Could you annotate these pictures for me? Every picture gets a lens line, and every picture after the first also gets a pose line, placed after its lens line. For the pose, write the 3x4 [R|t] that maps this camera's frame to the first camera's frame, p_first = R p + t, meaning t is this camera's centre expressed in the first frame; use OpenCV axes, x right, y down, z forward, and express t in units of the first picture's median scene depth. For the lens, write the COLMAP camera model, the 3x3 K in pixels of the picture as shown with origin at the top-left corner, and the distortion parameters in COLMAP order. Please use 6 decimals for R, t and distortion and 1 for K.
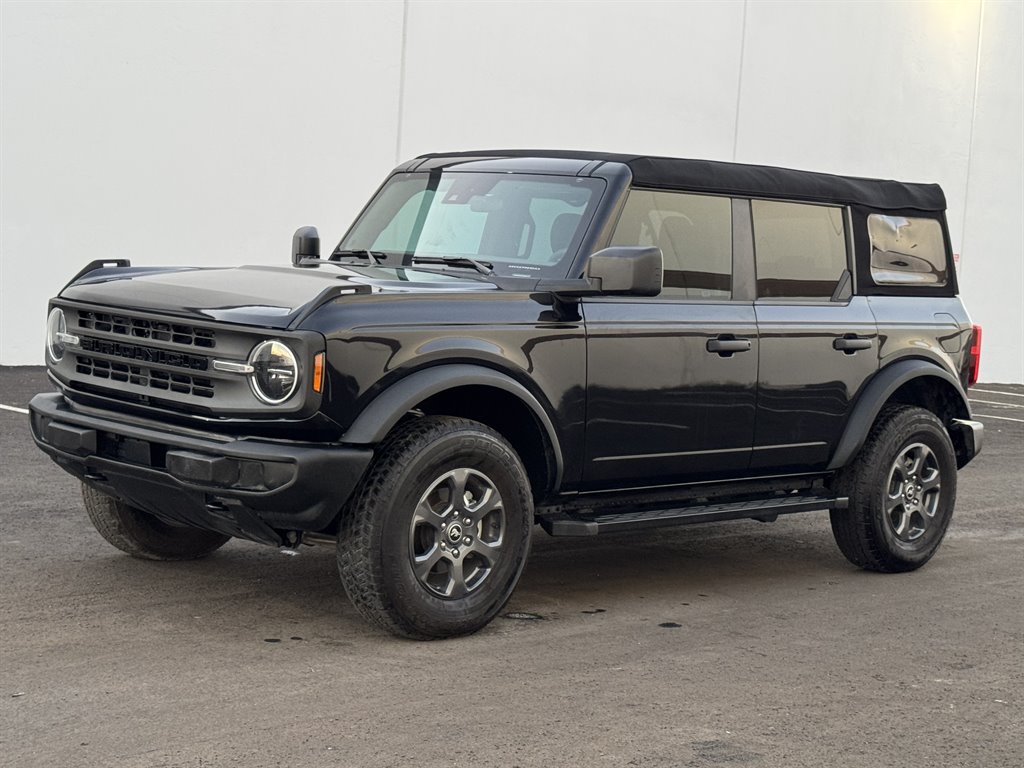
lens RADIAL K [[1734.1, 0, 512.0], [0, 1734.1, 384.0], [0, 0, 1]] dist [0.124167, -0.059794]
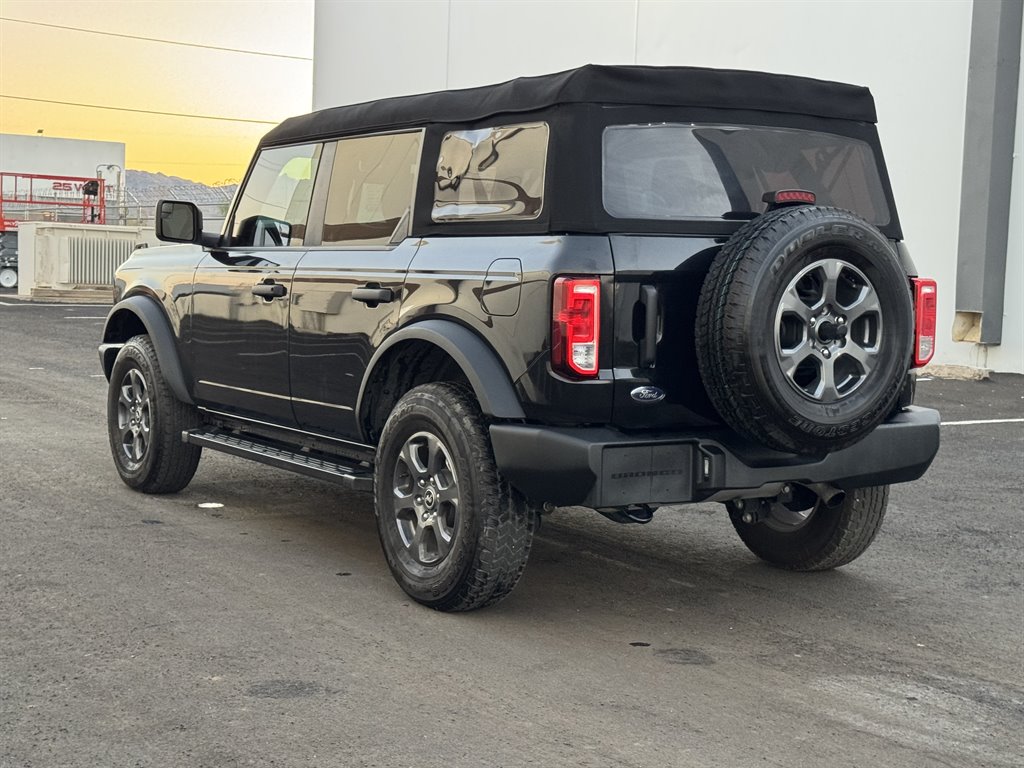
lens RADIAL K [[1613.6, 0, 512.0], [0, 1613.6, 384.0], [0, 0, 1]] dist [0.130826, 0.062568]
pose [[-0.215251, 0.014065, -0.976458, 1.026845], [-0.105111, 0.993754, 0.037485, -0.018244], [0.970886, 0.110705, -0.212428, 1.355527]]
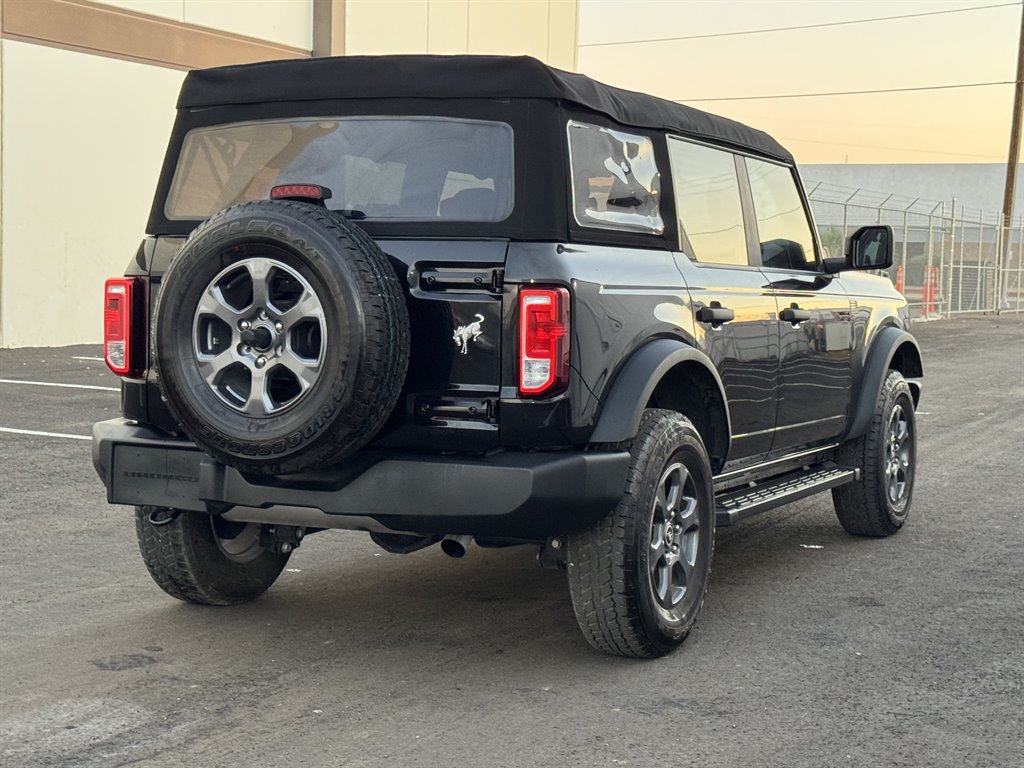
lens RADIAL K [[1734.1, 0, 512.0], [0, 1734.1, 384.0], [0, 0, 1]] dist [0.124167, -0.059794]
pose [[-0.941648, -0.059807, -0.331243, 0.415065], [-0.101698, 0.988648, 0.110601, -0.100125], [0.320868, 0.137834, -0.937041, 2.039480]]
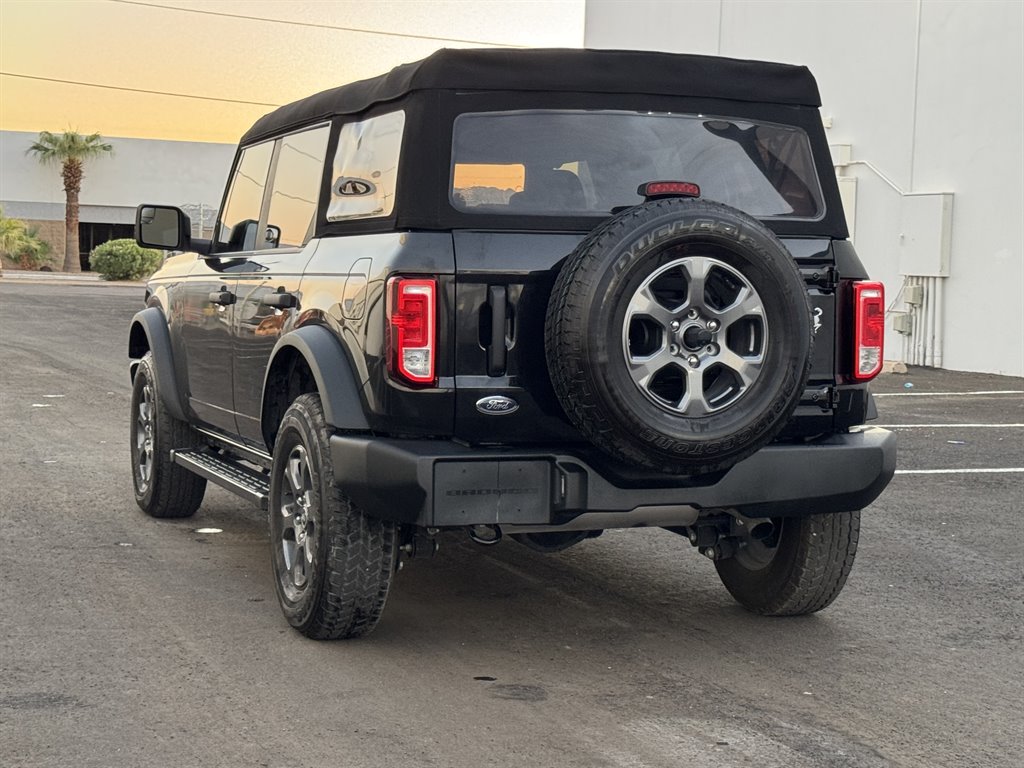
lens RADIAL K [[1870.4, 0, 512.0], [0, 1870.4, 384.0], [0, 0, 1]] dist [0.147020, -0.071243]
pose [[-0.413723, -0.011461, -0.910331, 1.003045], [-0.108580, 0.993405, 0.036841, -0.030578], [0.903905, 0.114085, -0.412239, 1.585217]]
